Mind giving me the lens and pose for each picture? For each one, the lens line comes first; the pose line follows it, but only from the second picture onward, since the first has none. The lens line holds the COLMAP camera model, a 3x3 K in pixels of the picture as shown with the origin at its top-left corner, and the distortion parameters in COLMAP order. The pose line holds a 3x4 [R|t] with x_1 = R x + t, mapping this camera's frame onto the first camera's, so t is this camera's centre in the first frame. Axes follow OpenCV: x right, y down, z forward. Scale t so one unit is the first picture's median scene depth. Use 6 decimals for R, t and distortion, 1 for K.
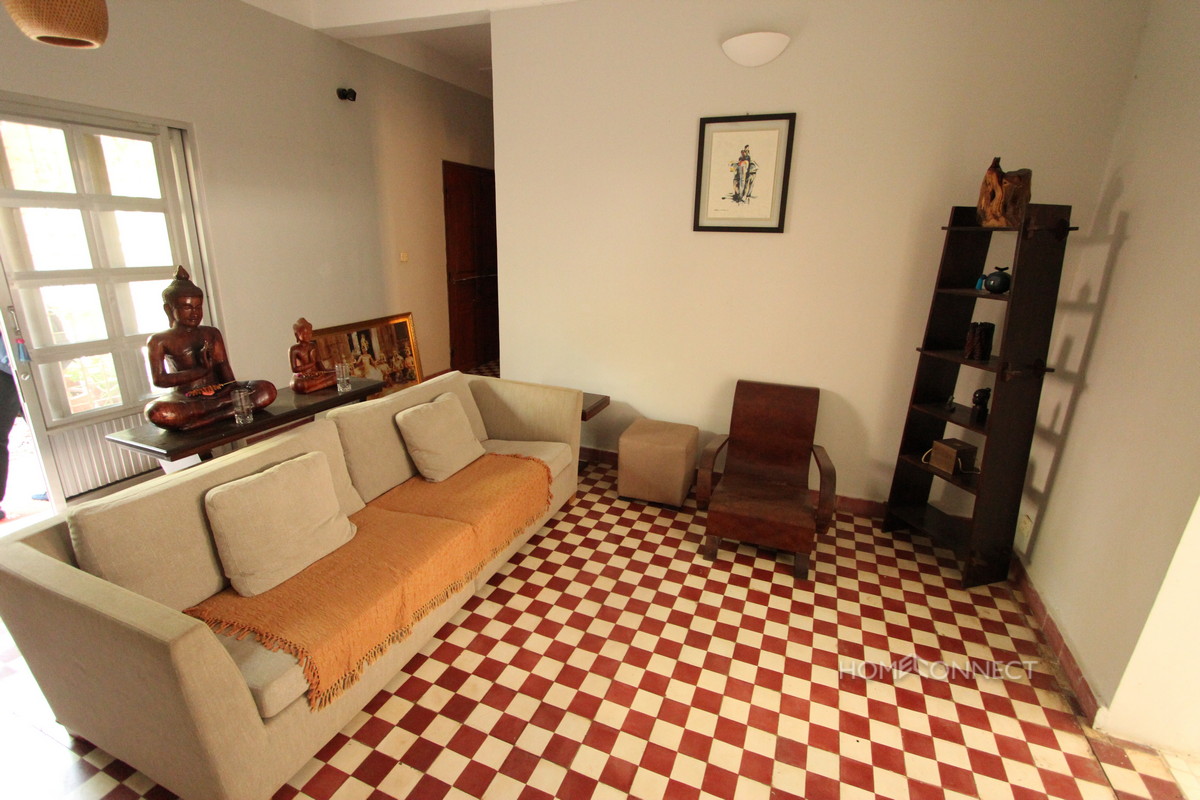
lens RADIAL K [[557.8, 0, 597.4], [0, 557.8, 401.7], [0, 0, 1]] dist [-0.003094, -0.000413]
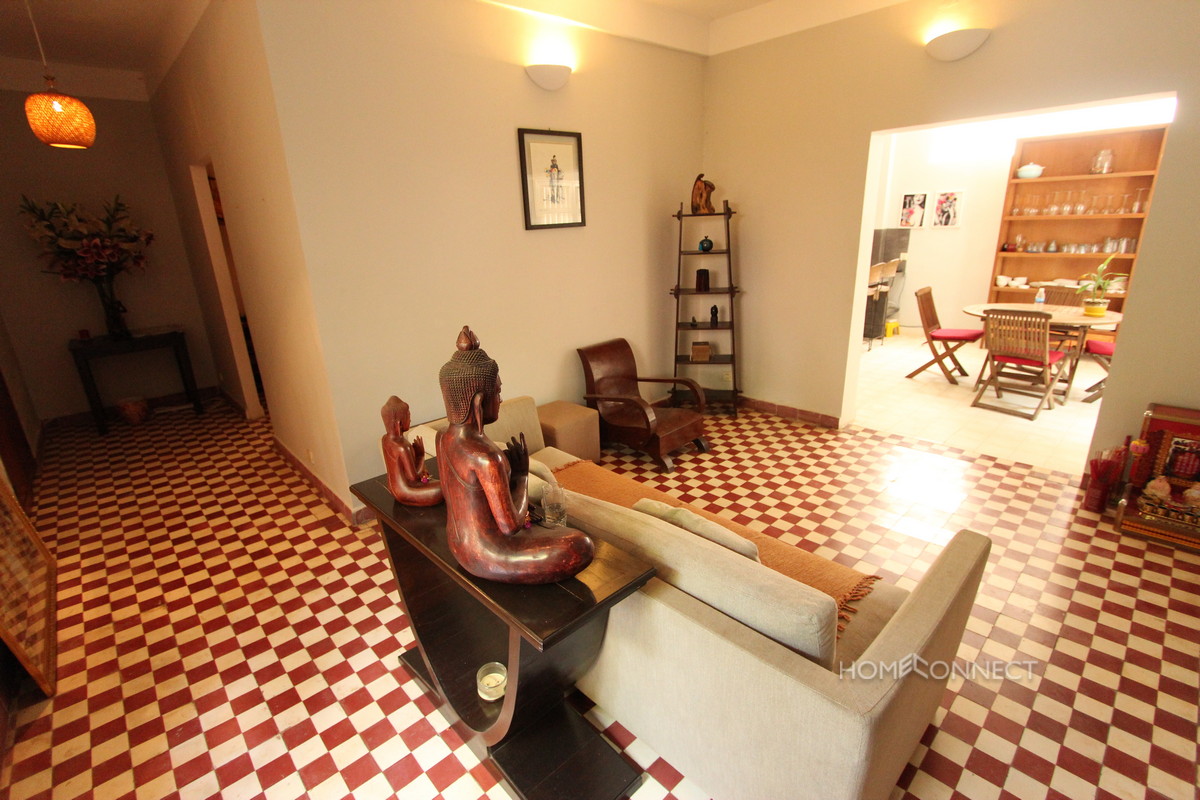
lens RADIAL K [[557.8, 0, 597.2], [0, 557.8, 397.2], [0, 0, 1]] dist [-0.003094, -0.000413]
pose [[0.408658, -0.308492, 0.858971, -1.006869], [0.334612, 0.926254, 0.173463, -0.175854], [-0.849137, 0.216535, 0.481746, 0.515948]]
